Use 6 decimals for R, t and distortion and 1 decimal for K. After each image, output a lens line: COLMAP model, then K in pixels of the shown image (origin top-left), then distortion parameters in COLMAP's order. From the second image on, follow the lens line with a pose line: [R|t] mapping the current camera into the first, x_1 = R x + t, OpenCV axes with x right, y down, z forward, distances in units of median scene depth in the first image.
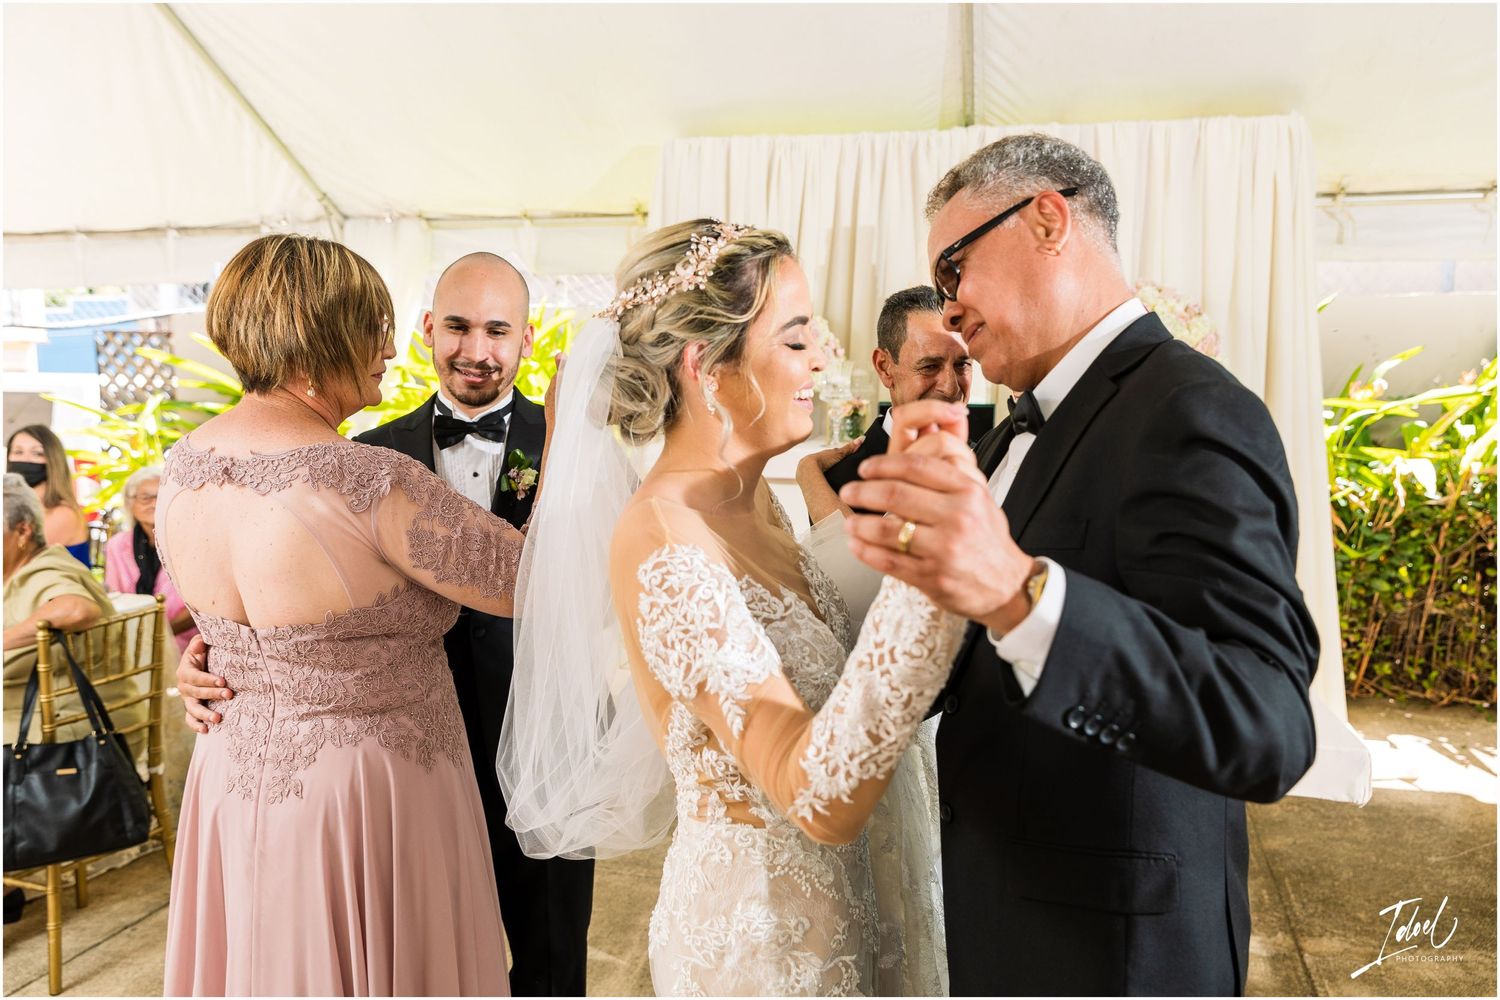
lens RADIAL K [[1188.0, 0, 746.4], [0, 1188.0, 505.9], [0, 0, 1]] dist [0.018686, -0.002112]
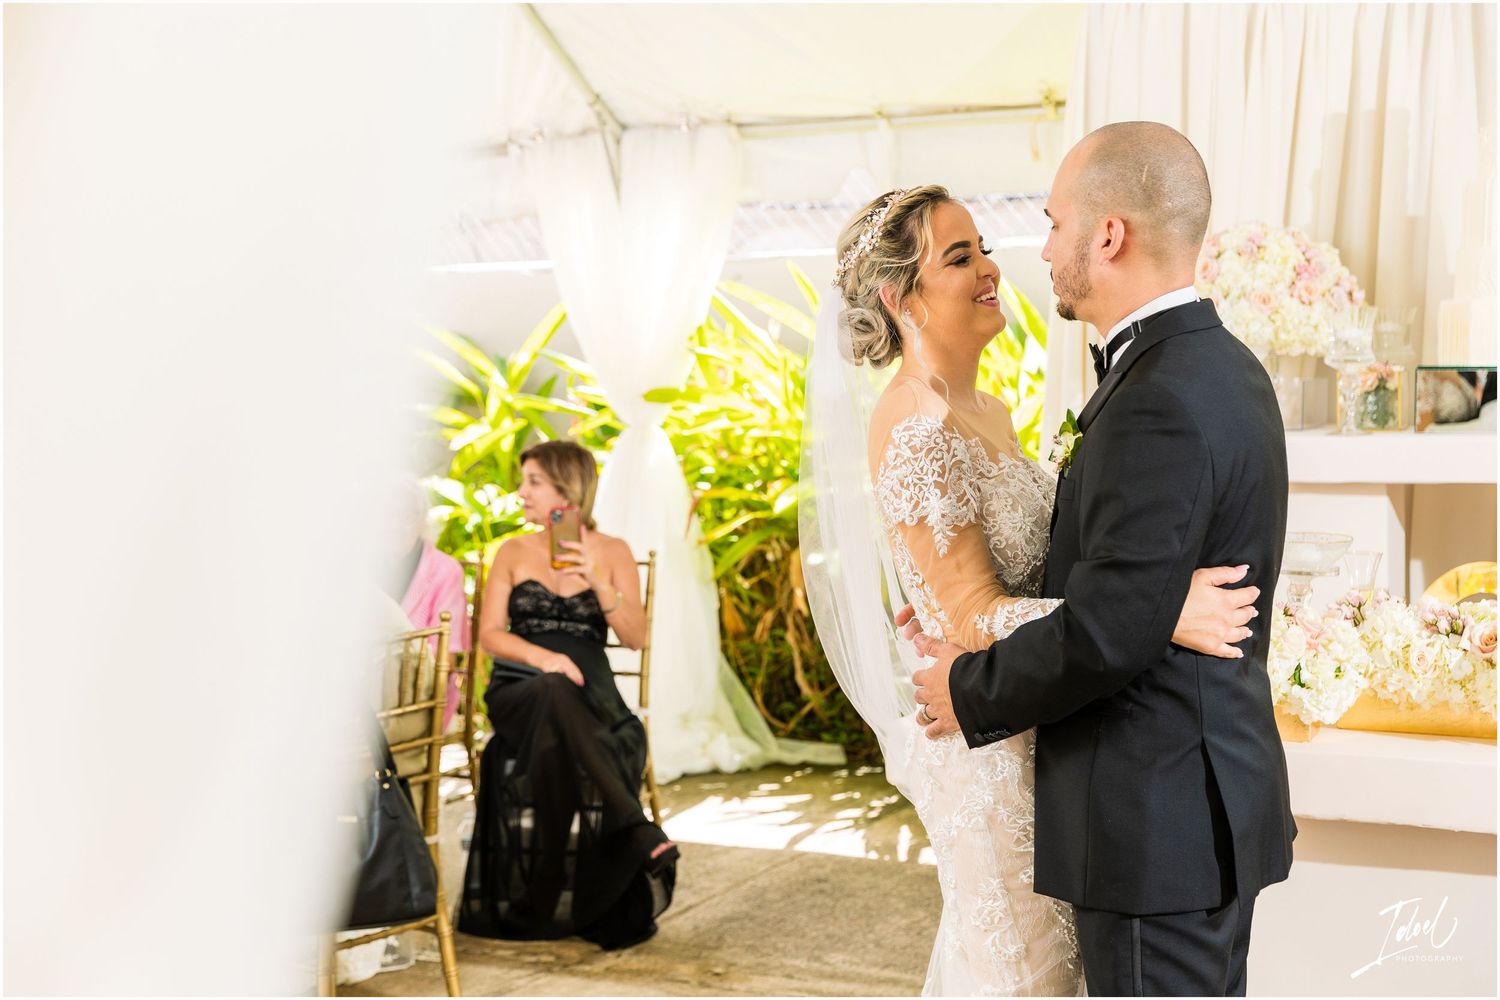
lens RADIAL K [[2068.9, 0, 746.1], [0, 2068.9, 505.5], [0, 0, 1]] dist [0.000459, 0.035530]
pose [[0.974958, 0.000494, -0.222391, 0.002511], [-0.011841, 0.998694, -0.049696, 0.042526], [0.222076, 0.051085, 0.973690, -0.168615]]
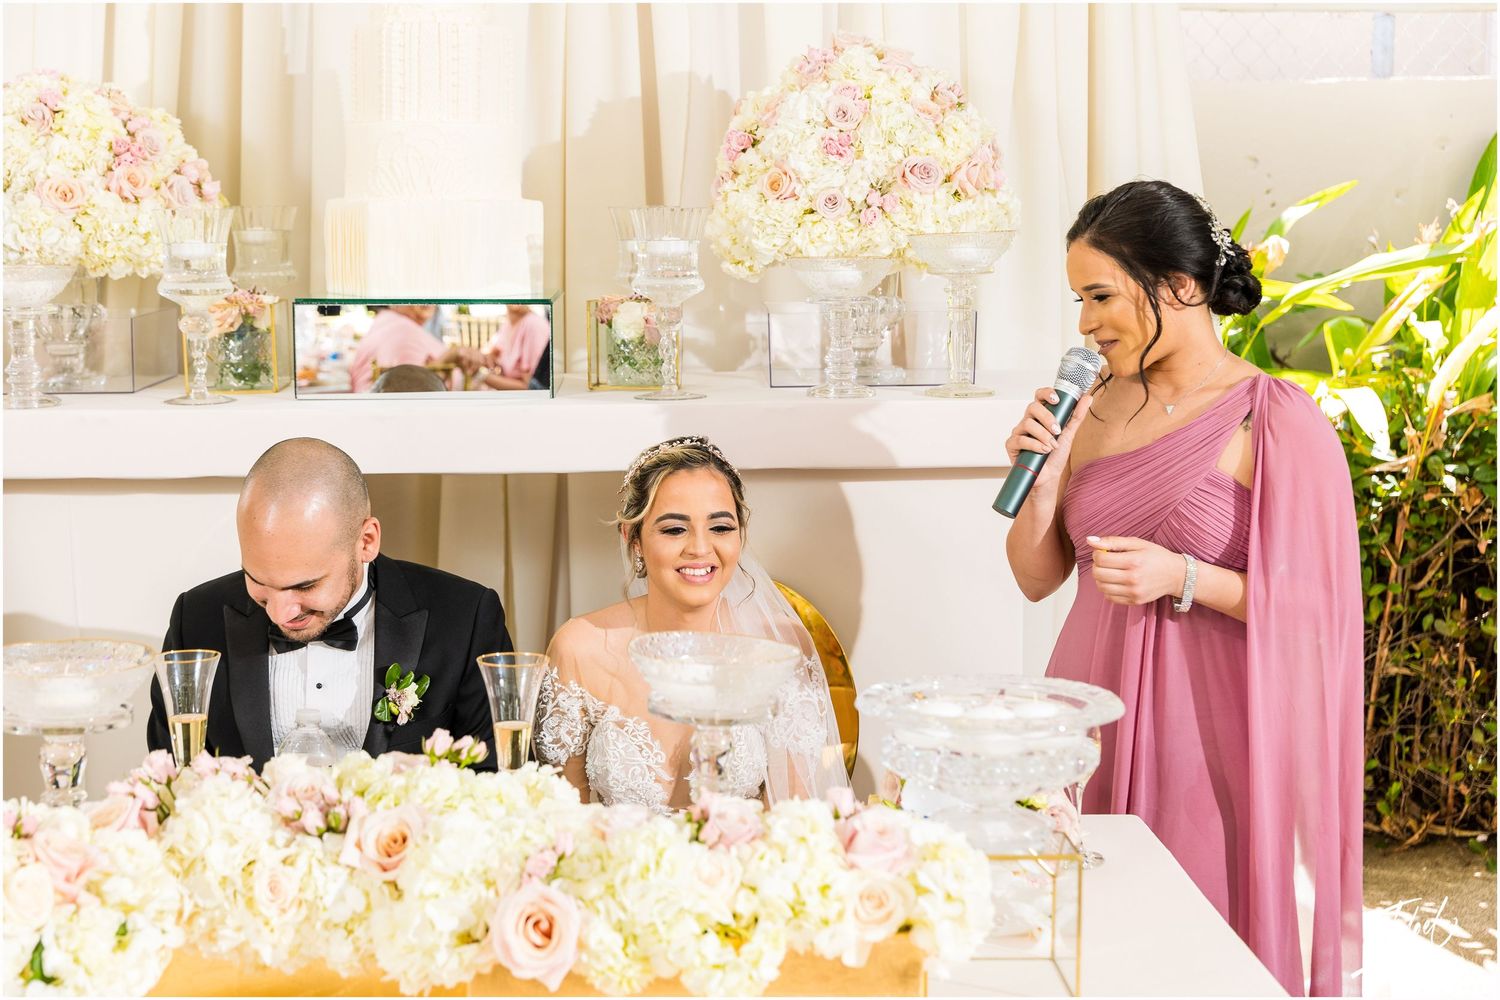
lens RADIAL K [[2191.0, 0, 750.0], [0, 2191.0, 500.0], [0, 0, 1]] dist [-0.011573, 0.060212]
pose [[0.965004, -0.042352, 0.258791, 0.049407], [0.040197, 0.999099, 0.013614, -0.013502], [-0.259135, -0.002734, 0.965837, 0.131789]]
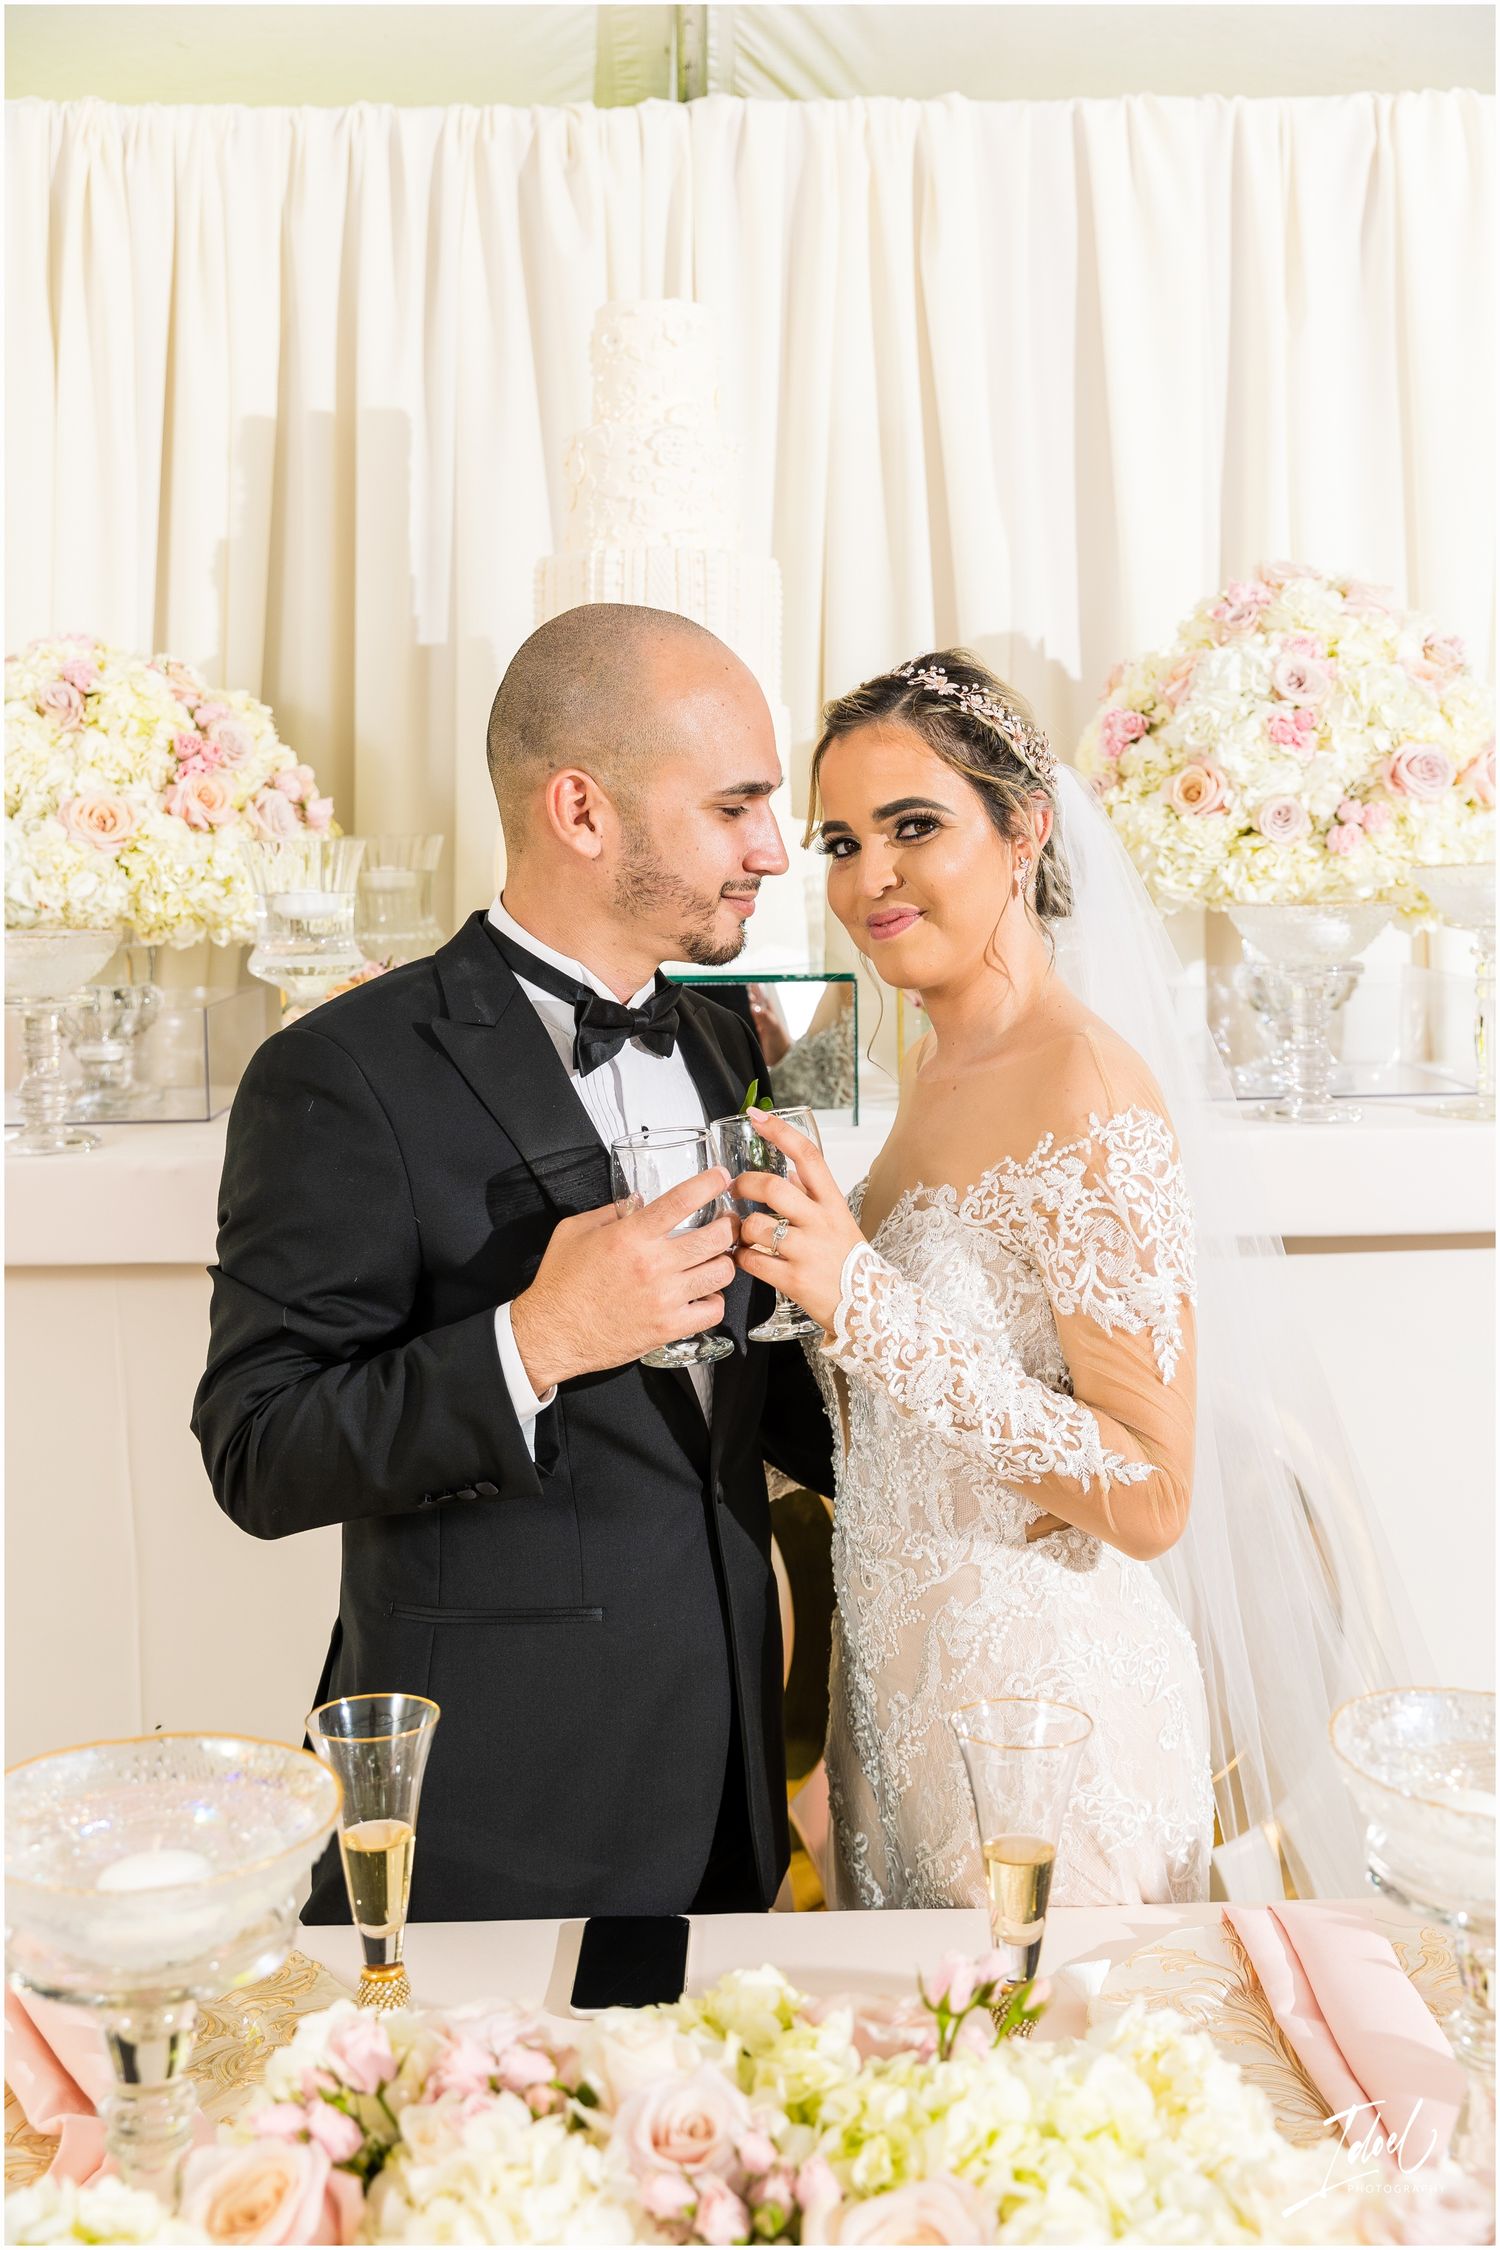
lens RADIAL K [[2387.0, 0, 769.6], [0, 2387.0, 1124.2], [0, 0, 1]] dist [0.002030, -0.003820]
pose [[0.969569, -0.049239, 0.239816, 0.035956], [0.050565, 0.998721, 0.000624, -0.039786], [-0.239540, 0.011521, 0.970818, 0.343604]]
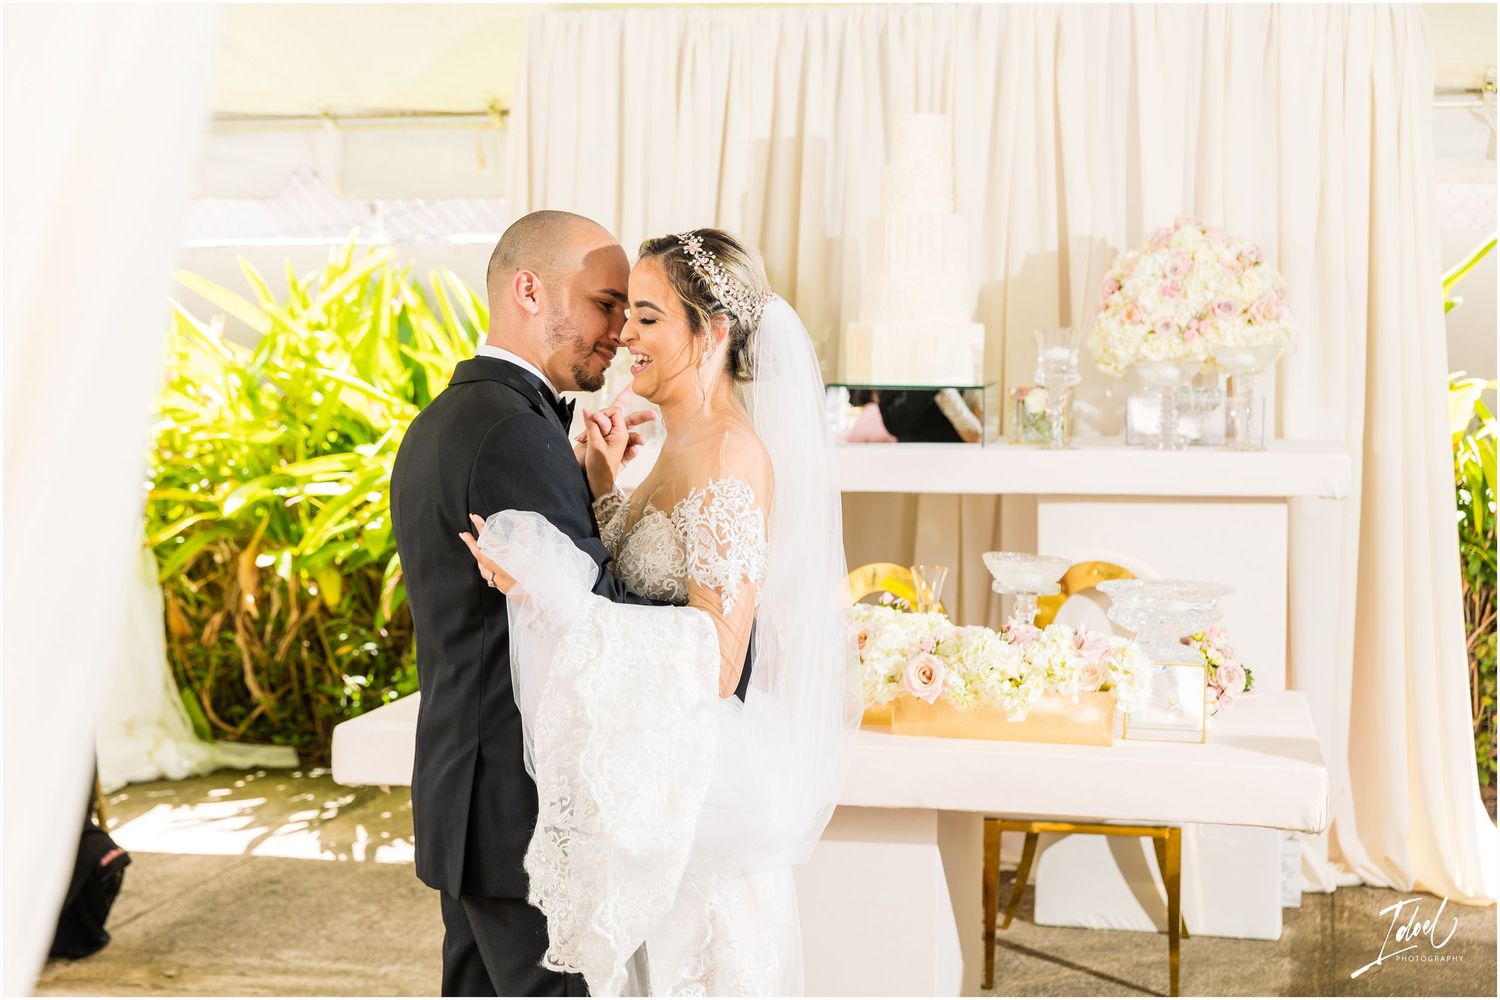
lens RADIAL K [[2243.1, 0, 743.1], [0, 2243.1, 520.1], [0, 0, 1]] dist [0.006135, 0.037895]
pose [[0.999806, -0.005260, 0.018986, 0.027982], [0.005881, 0.999446, -0.032762, 0.032763], [-0.018803, 0.032867, 0.999283, -0.298092]]
